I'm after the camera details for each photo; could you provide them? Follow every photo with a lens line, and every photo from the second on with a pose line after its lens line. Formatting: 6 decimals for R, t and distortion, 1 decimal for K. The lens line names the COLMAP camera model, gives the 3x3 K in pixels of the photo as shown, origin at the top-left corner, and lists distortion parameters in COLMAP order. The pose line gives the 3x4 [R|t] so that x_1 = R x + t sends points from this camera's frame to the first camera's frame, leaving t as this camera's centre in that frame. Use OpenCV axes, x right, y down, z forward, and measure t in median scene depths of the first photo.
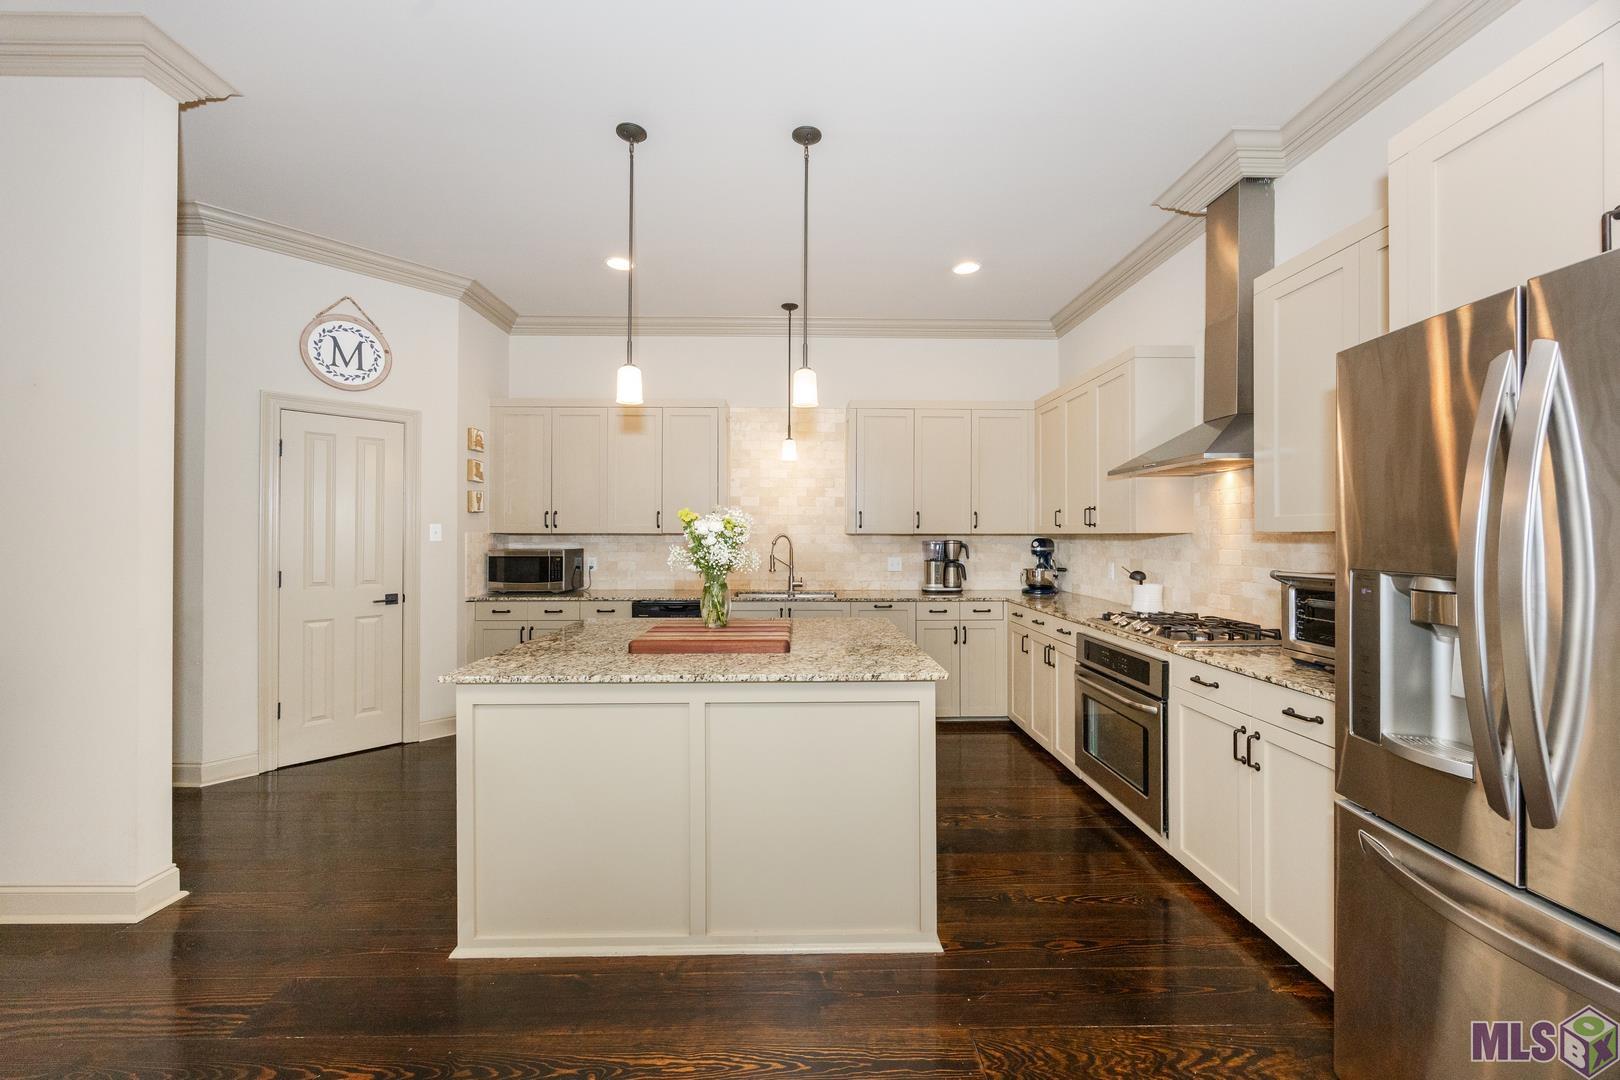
lens RADIAL K [[632.6, 0, 810.9], [0, 632.6, 536.5], [0, 0, 1]] dist [0.000870, 0.000355]
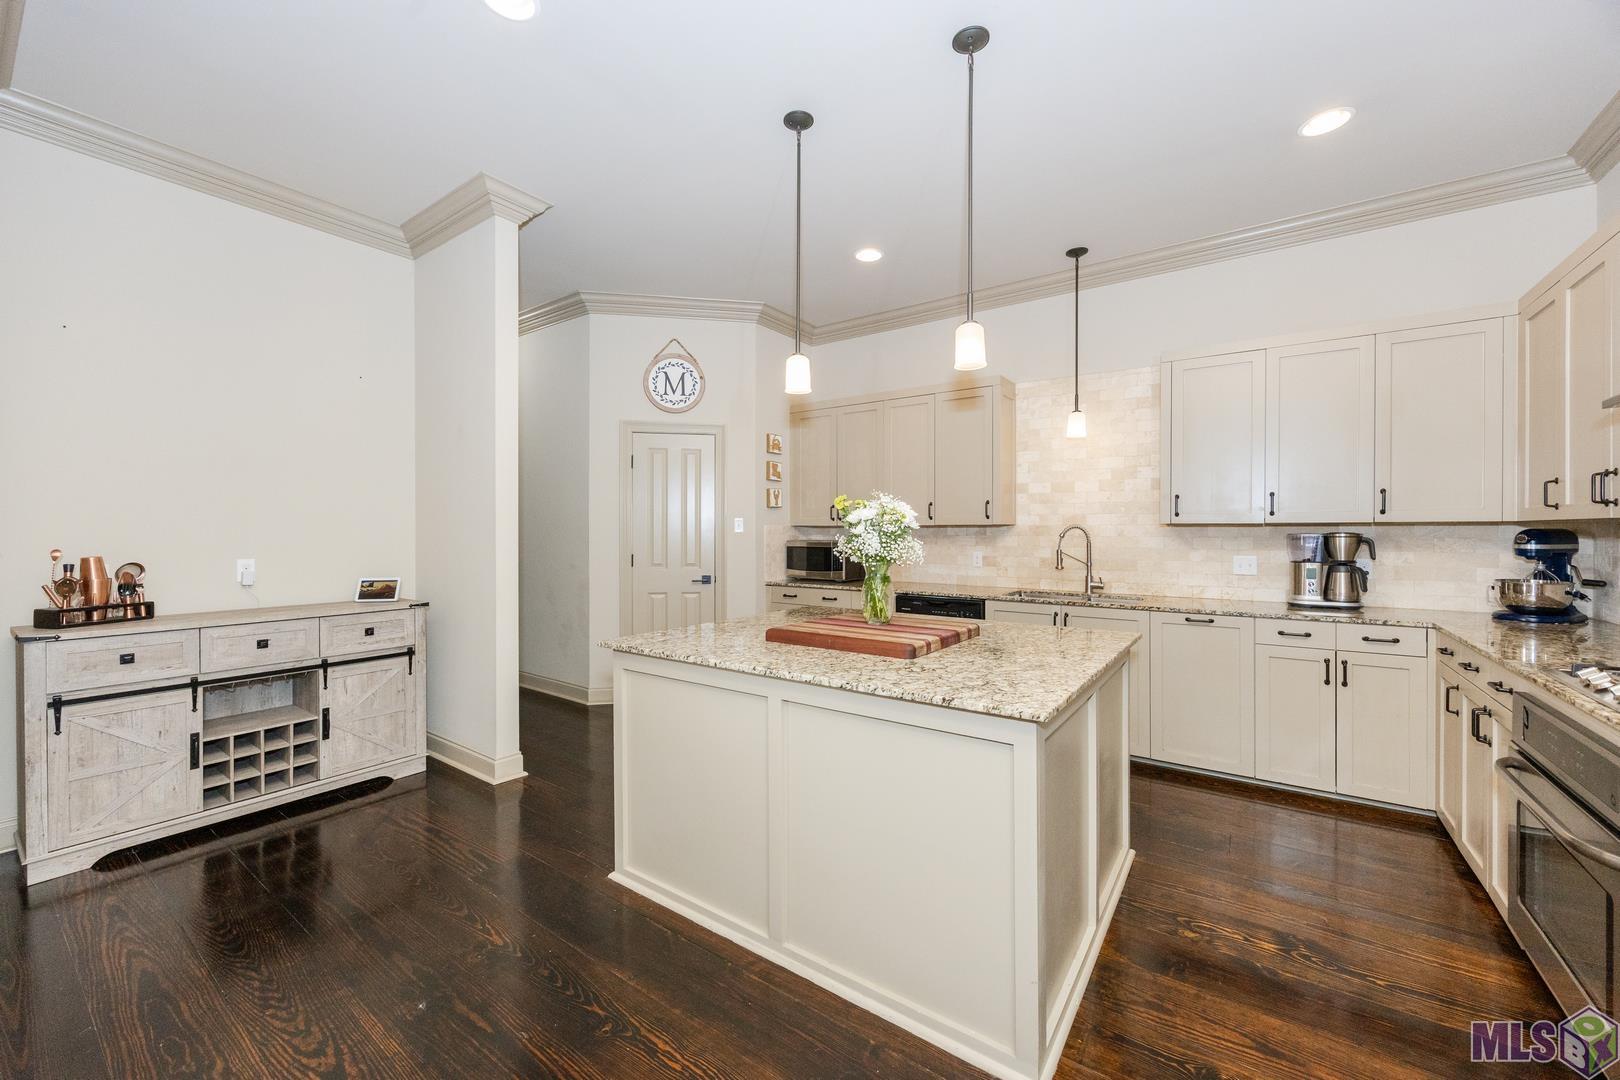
lens RADIAL K [[628.7, 0, 810.0], [0, 628.7, 540.0], [0, 0, 1]] dist [-0.002897, 0.000266]
pose [[0.795519, 0.007054, -0.605888, 0.202988], [-0.000008, 0.999932, 0.011632, 0.007058], [0.605929, -0.009249, 0.795465, 0.134110]]
